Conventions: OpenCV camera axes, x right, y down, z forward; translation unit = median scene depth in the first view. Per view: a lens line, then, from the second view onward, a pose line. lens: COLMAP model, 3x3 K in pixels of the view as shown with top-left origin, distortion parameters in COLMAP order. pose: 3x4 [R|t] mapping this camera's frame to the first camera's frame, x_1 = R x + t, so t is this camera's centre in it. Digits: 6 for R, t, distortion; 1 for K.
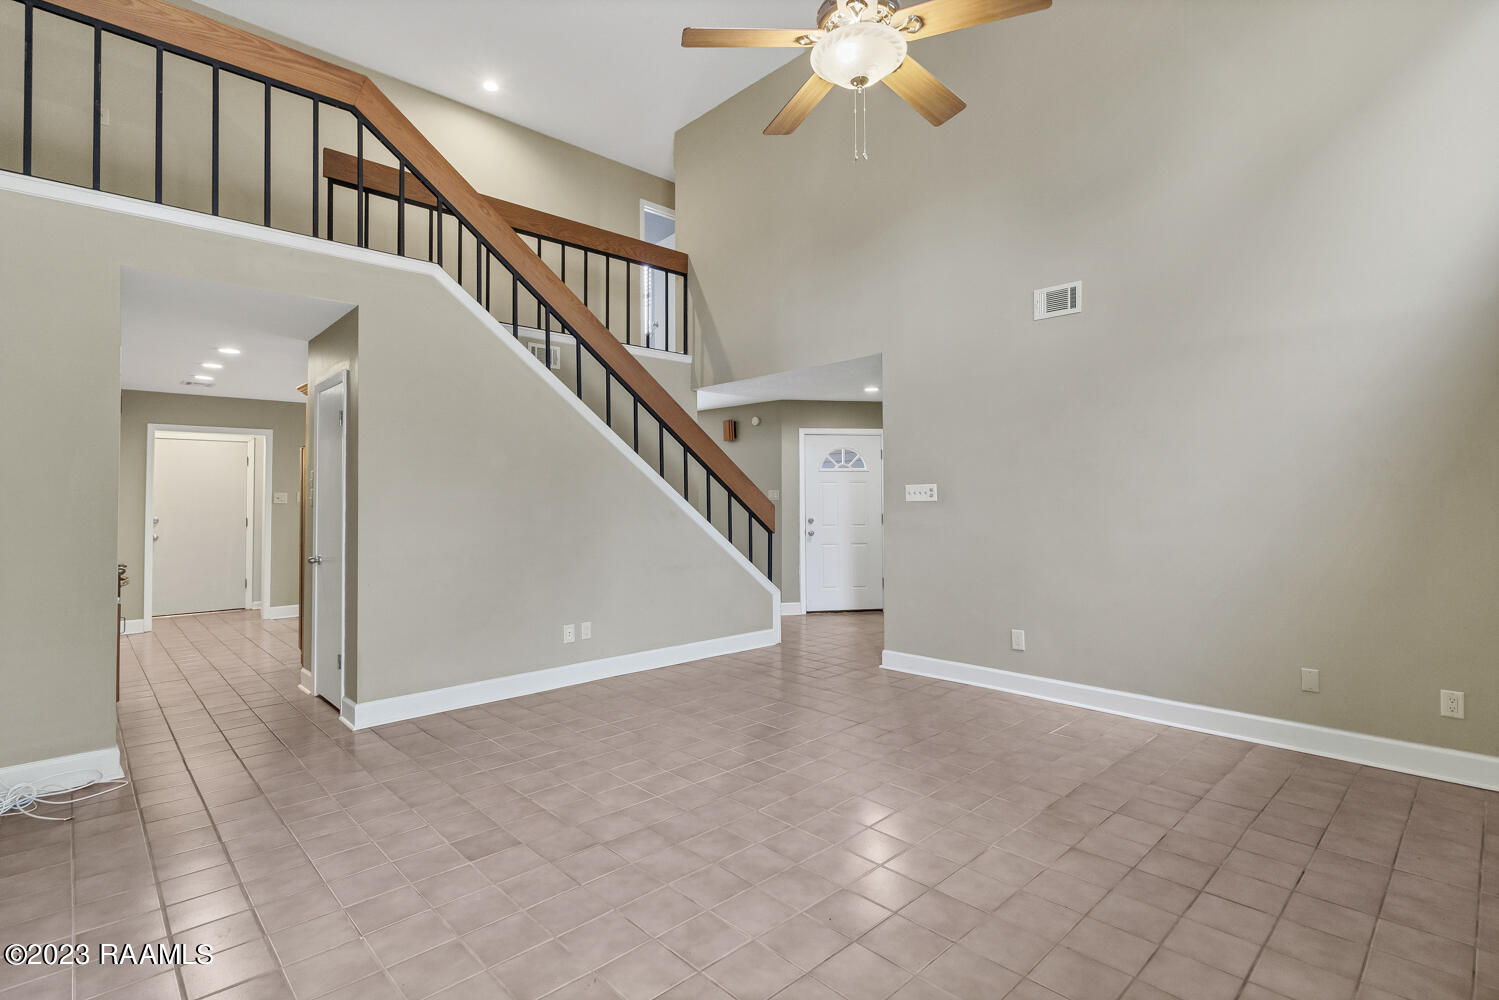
lens RADIAL K [[713.0, 0, 748.9], [0, 713.0, 491.5], [0, 0, 1]] dist [-0.001893, 0.001024]
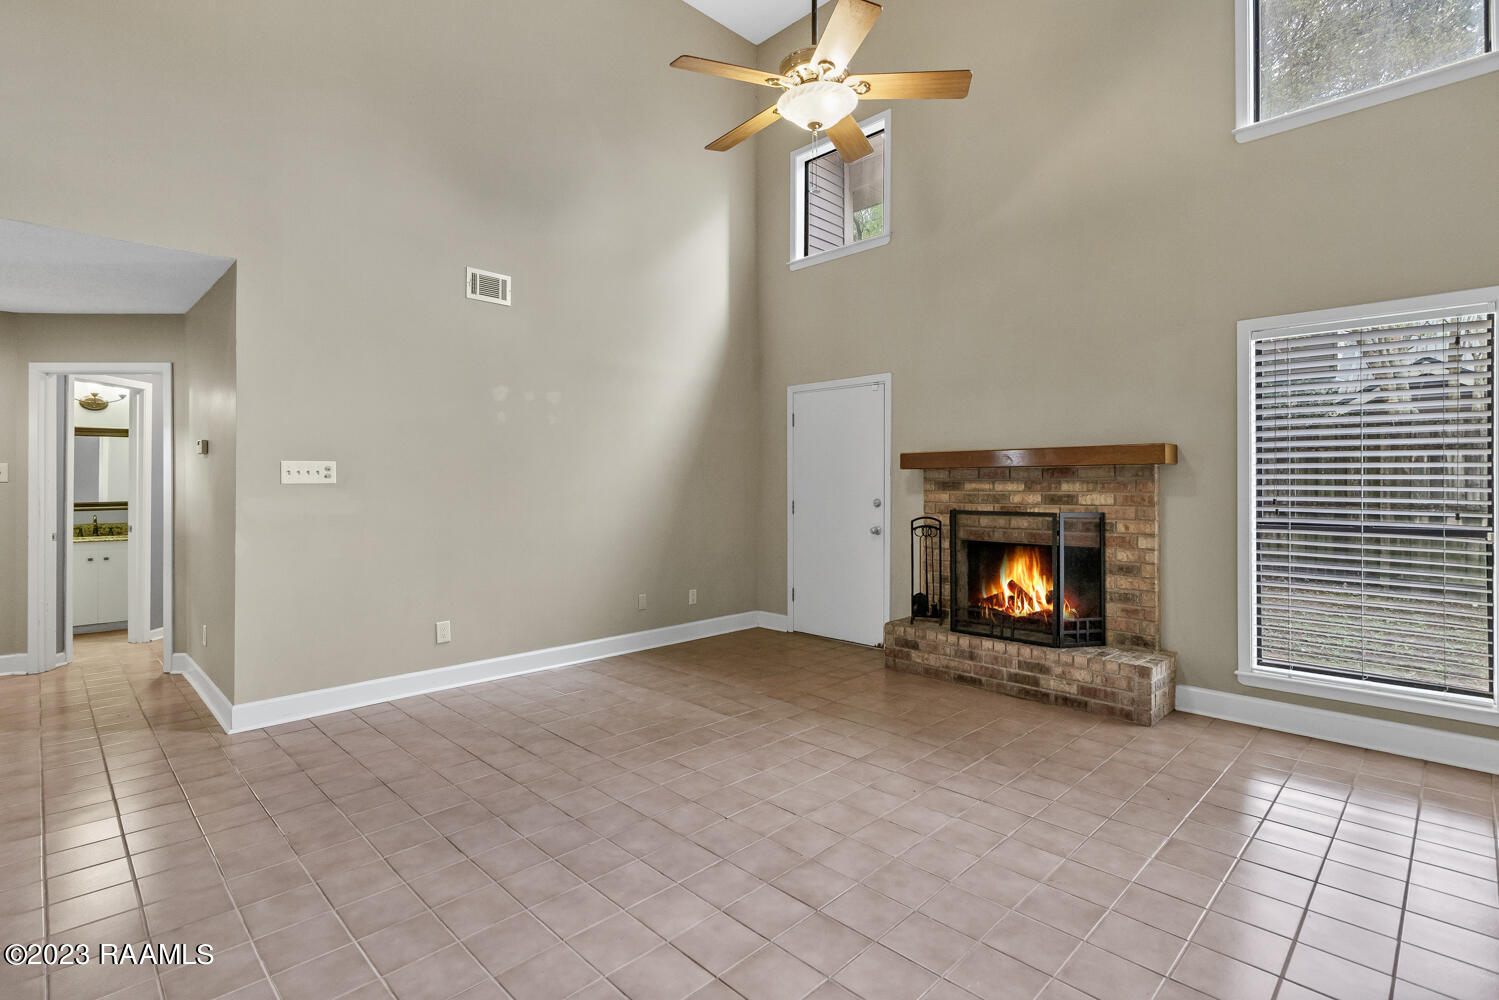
lens RADIAL K [[713.0, 0, 743.8], [0, 713.0, 486.4], [0, 0, 1]] dist [-0.001893, 0.001024]
pose [[-0.018815, 0.001791, 0.999821, -0.824492], [-0.012869, 0.999915, -0.002033, 0.020069], [-0.999740, -0.012905, -0.018790, 0.909667]]
